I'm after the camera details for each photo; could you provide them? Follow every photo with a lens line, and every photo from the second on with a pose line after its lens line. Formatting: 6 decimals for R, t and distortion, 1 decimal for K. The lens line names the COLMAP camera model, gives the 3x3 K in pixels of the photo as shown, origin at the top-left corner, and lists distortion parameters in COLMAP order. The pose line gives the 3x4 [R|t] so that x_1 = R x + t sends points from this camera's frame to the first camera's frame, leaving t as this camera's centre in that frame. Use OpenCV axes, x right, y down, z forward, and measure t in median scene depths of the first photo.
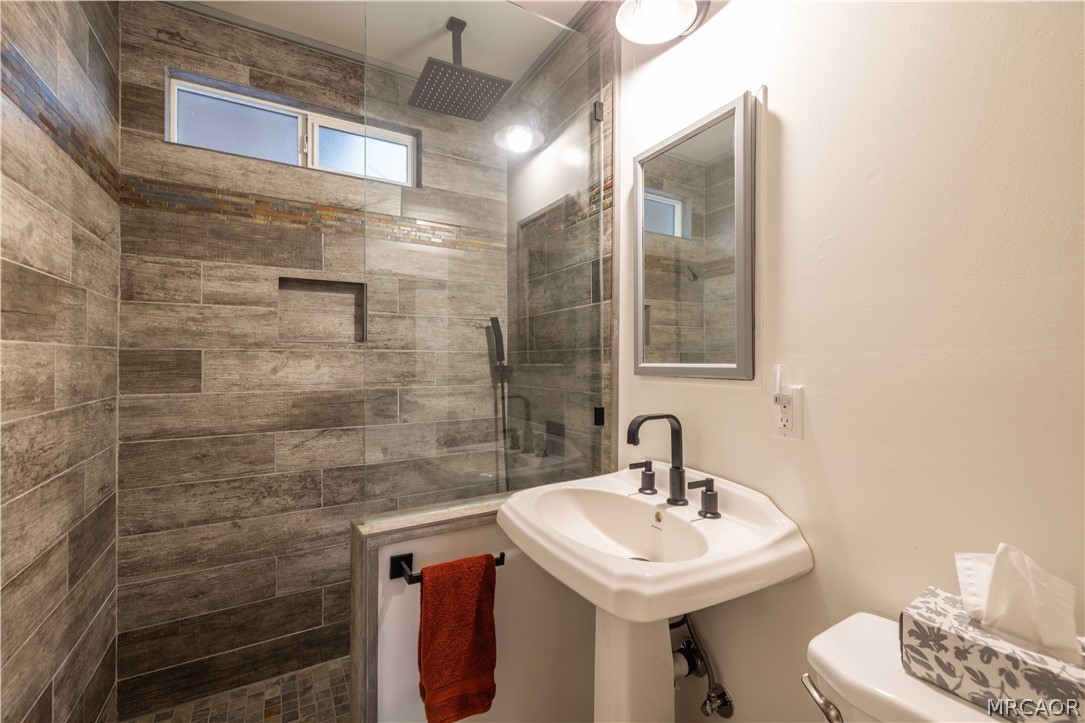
lens RADIAL K [[461.2, 0, 541.8], [0, 461.2, 357.6], [0, 0, 1]] dist [0.004246, -0.000653]
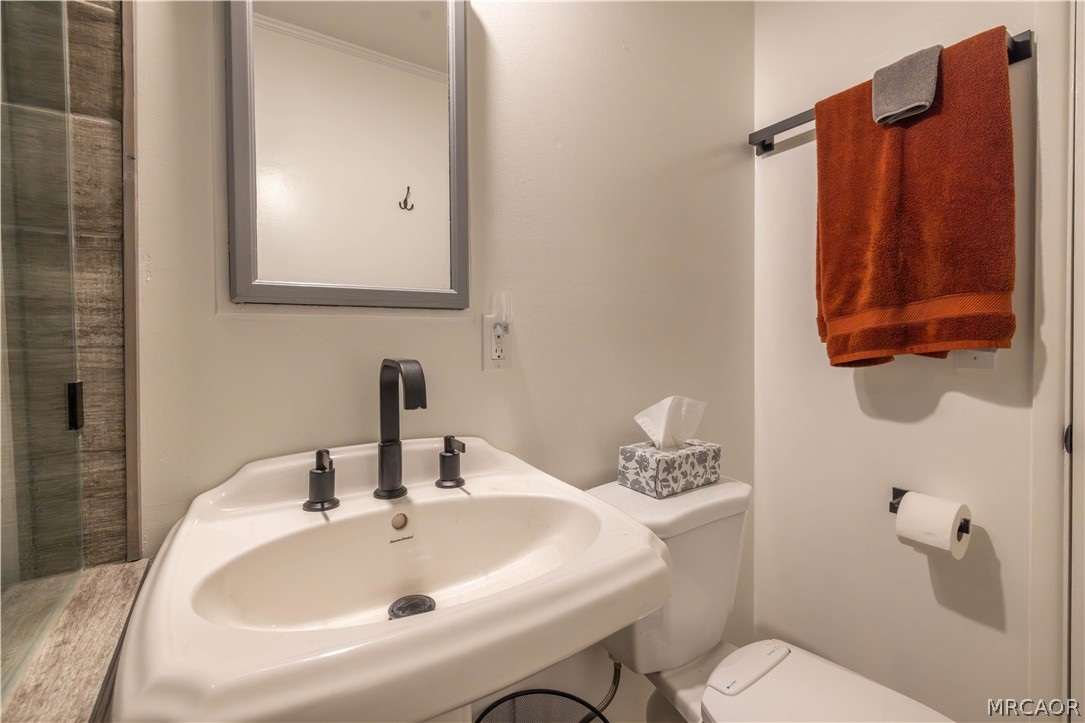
lens RADIAL K [[461.2, 0, 530.4], [0, 461.2, 346.4], [0, 0, 1]] dist [0.004246, -0.000653]
pose [[-0.040988, -0.014998, 0.999047, -0.505947], [0.003116, 0.999881, 0.015139, 0.129832], [-0.999155, 0.003733, -0.040936, 1.129707]]
